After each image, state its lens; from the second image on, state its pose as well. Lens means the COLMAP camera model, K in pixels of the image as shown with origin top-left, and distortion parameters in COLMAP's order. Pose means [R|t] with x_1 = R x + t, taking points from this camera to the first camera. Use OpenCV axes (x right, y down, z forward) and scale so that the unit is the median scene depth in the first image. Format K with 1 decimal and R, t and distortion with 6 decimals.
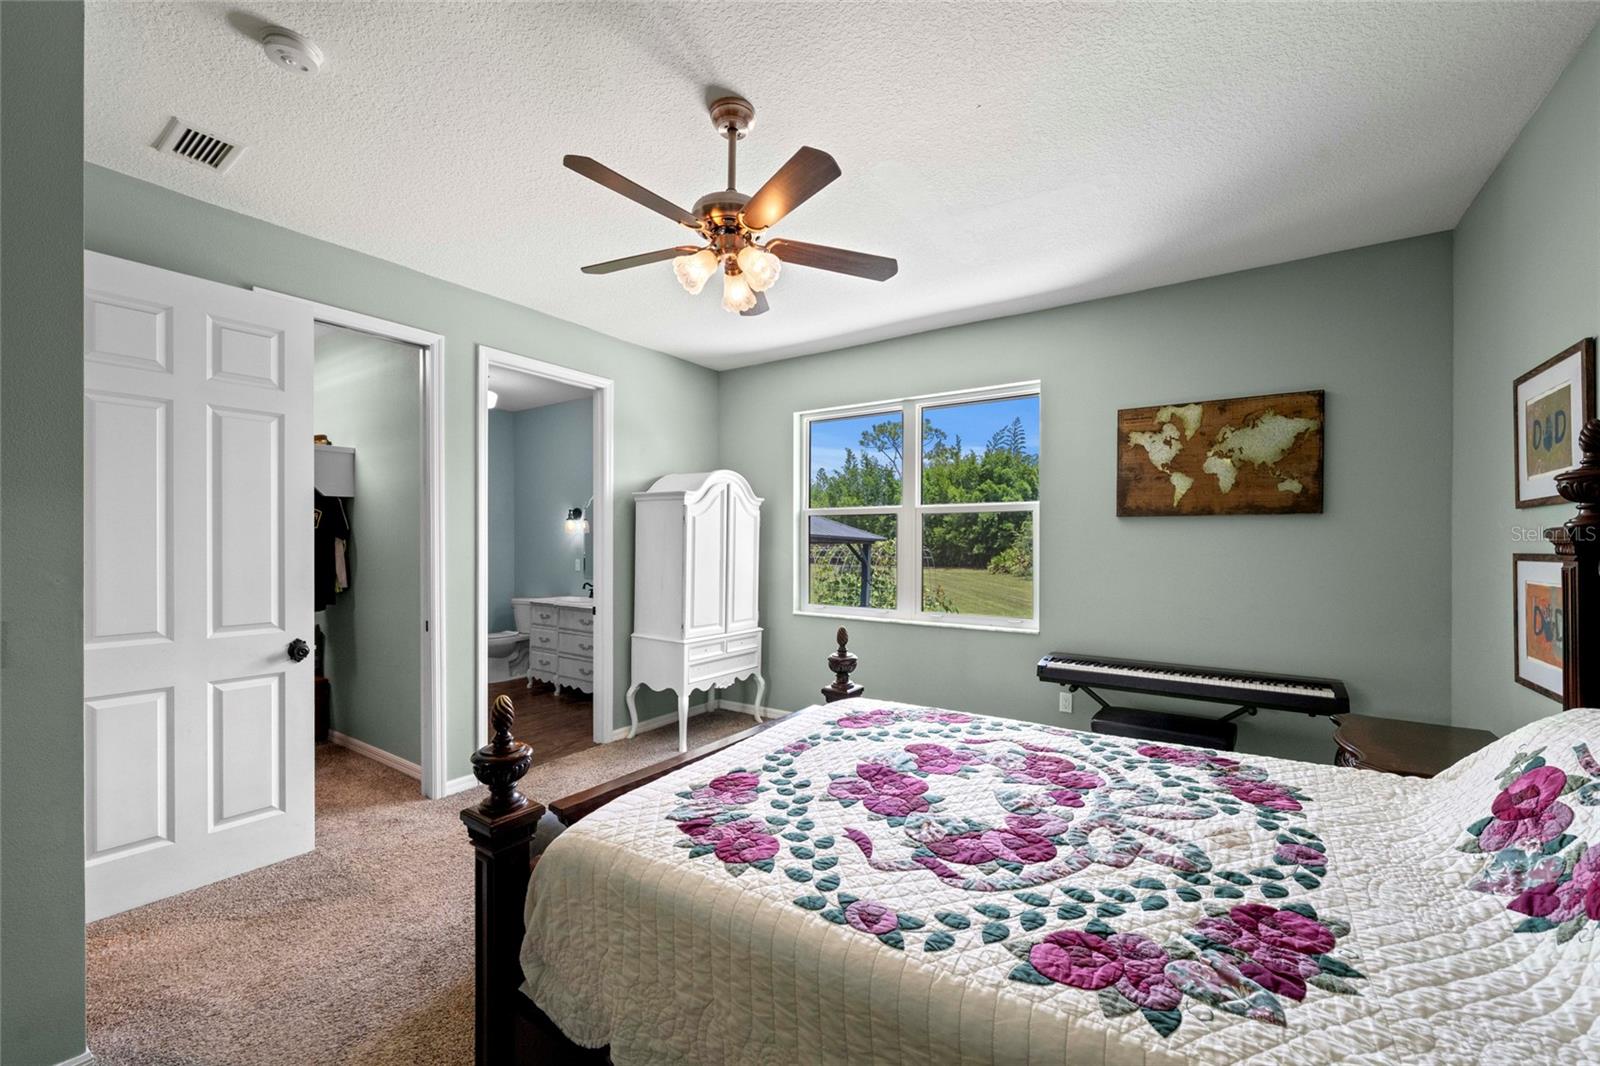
lens RADIAL K [[637.9, 0, 802.4], [0, 637.9, 542.0], [0, 0, 1]] dist [-0.002320, 0.000078]
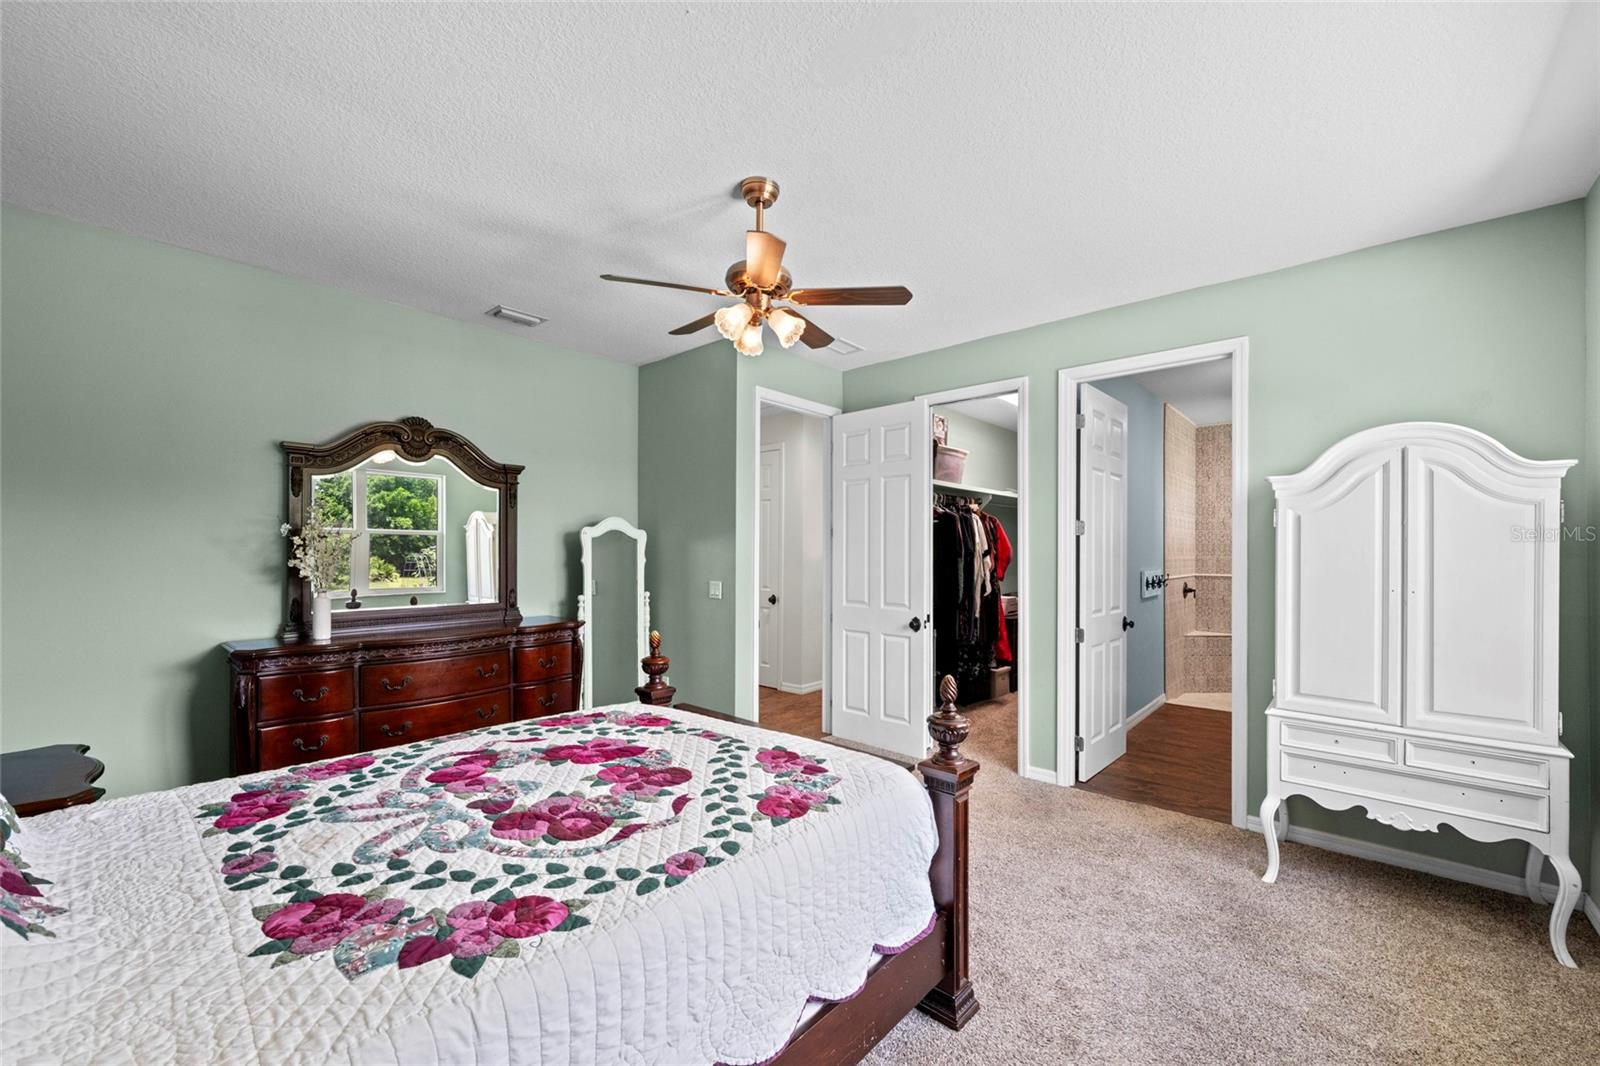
lens RADIAL K [[637.9, 0, 807.3], [0, 637.9, 545.3], [0, 0, 1]] dist [-0.002320, 0.000078]
pose [[-0.128102, -0.013384, -0.991671, 1.265523], [-0.004994, 0.999905, -0.012850, -0.001717], [0.991748, 0.003307, -0.128156, 1.513370]]
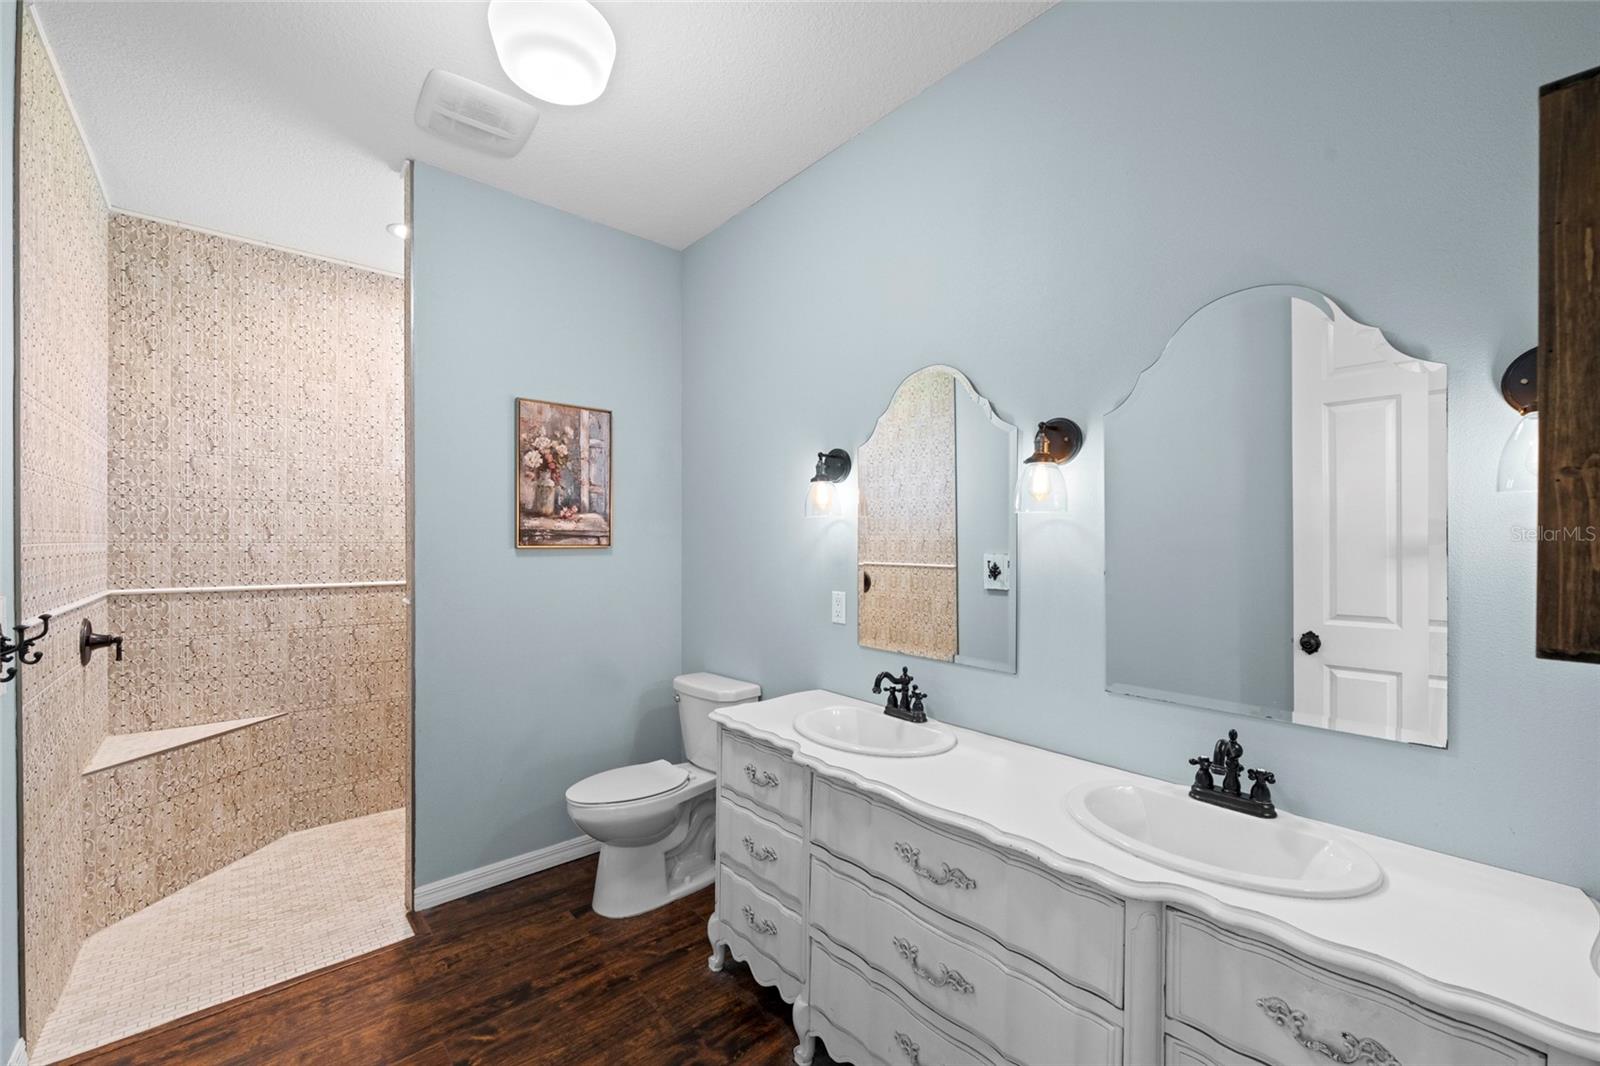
lens RADIAL K [[637.9, 0, 805.3], [0, 637.9, 537.3], [0, 0, 1]] dist [-0.002320, 0.000078]
pose [[0.967484, -0.000917, -0.252930, -1.025810], [0.001214, 0.999999, 0.001019, -0.013512], [0.252929, -0.001293, 0.967484, 2.367433]]
